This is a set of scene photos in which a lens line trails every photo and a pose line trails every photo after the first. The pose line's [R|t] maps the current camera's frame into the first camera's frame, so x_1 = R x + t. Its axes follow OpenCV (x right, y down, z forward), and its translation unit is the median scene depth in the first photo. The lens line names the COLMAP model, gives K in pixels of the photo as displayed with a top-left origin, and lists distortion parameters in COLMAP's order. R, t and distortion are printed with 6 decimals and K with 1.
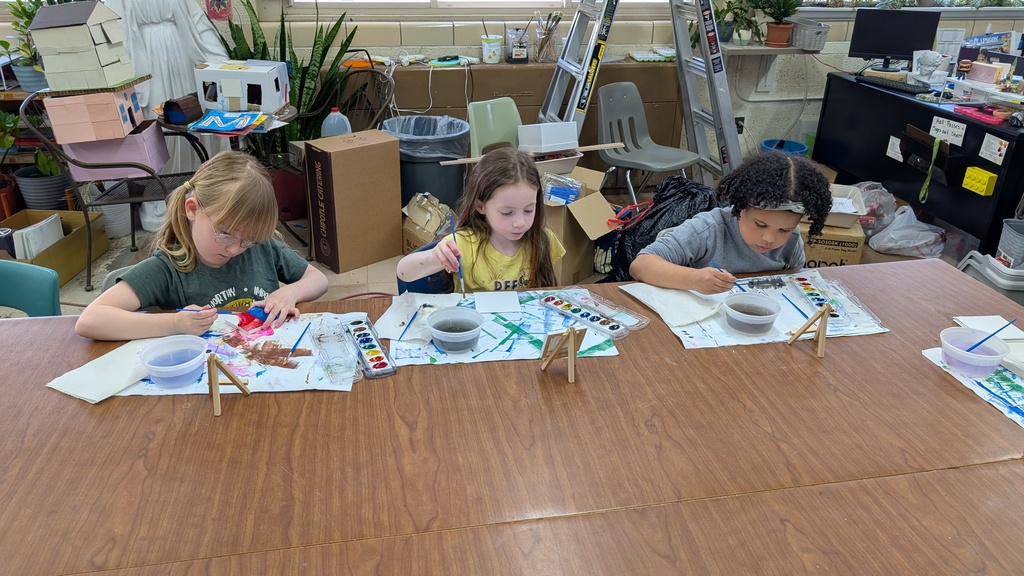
lens RADIAL K [[740.6, 0, 516.3], [0, 740.6, 286.0], [0, 0, 1]] dist [0.037828, -0.060075]
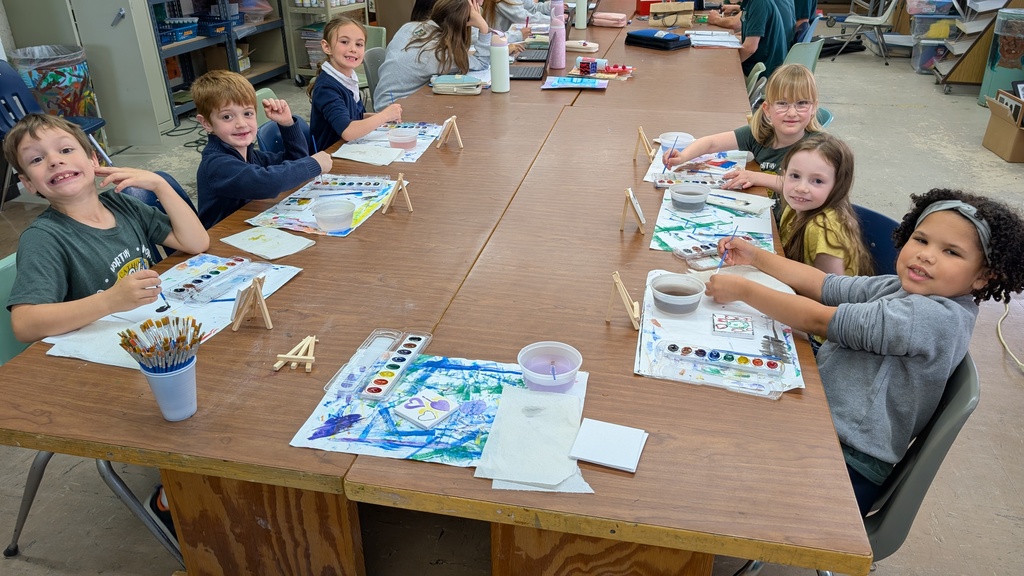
lens RADIAL K [[740.6, 0, 516.3], [0, 740.6, 286.0], [0, 0, 1]] dist [0.037828, -0.060075]
pose [[-0.380873, 0.406310, -0.830571, 1.254618], [-0.389749, 0.744025, 0.542699, -0.443481], [0.838469, 0.530414, -0.125020, 0.947230]]
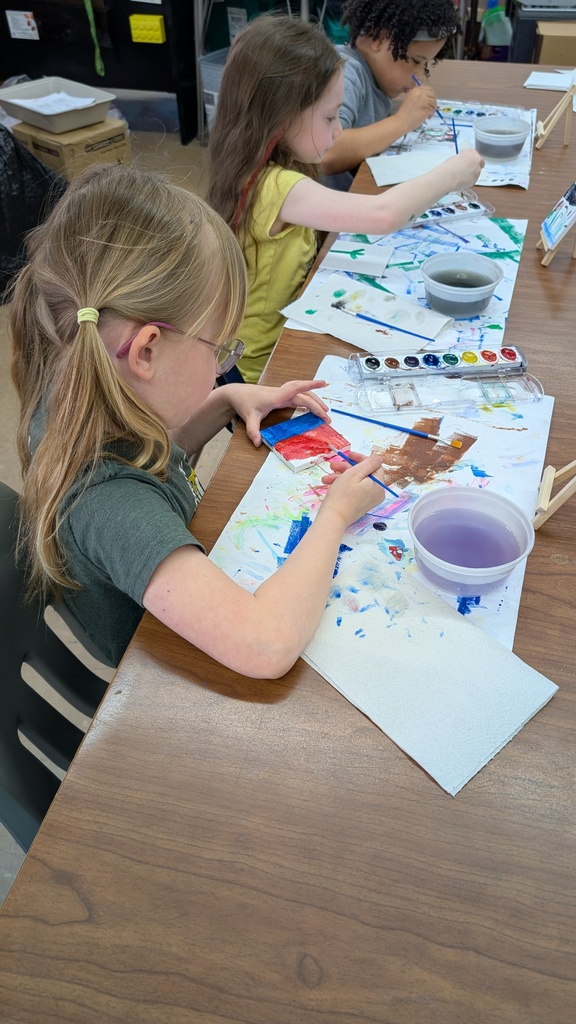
lens RADIAL K [[740.6, 0, 288.0], [0, 740.6, 512.0], [0, 0, 1]] dist [0.037828, -0.060075]
pose [[0.413542, -0.655292, 0.632119, -0.720711], [0.411620, 0.753824, 0.512170, -0.204668], [-0.812128, 0.048389, 0.581469, 0.694118]]
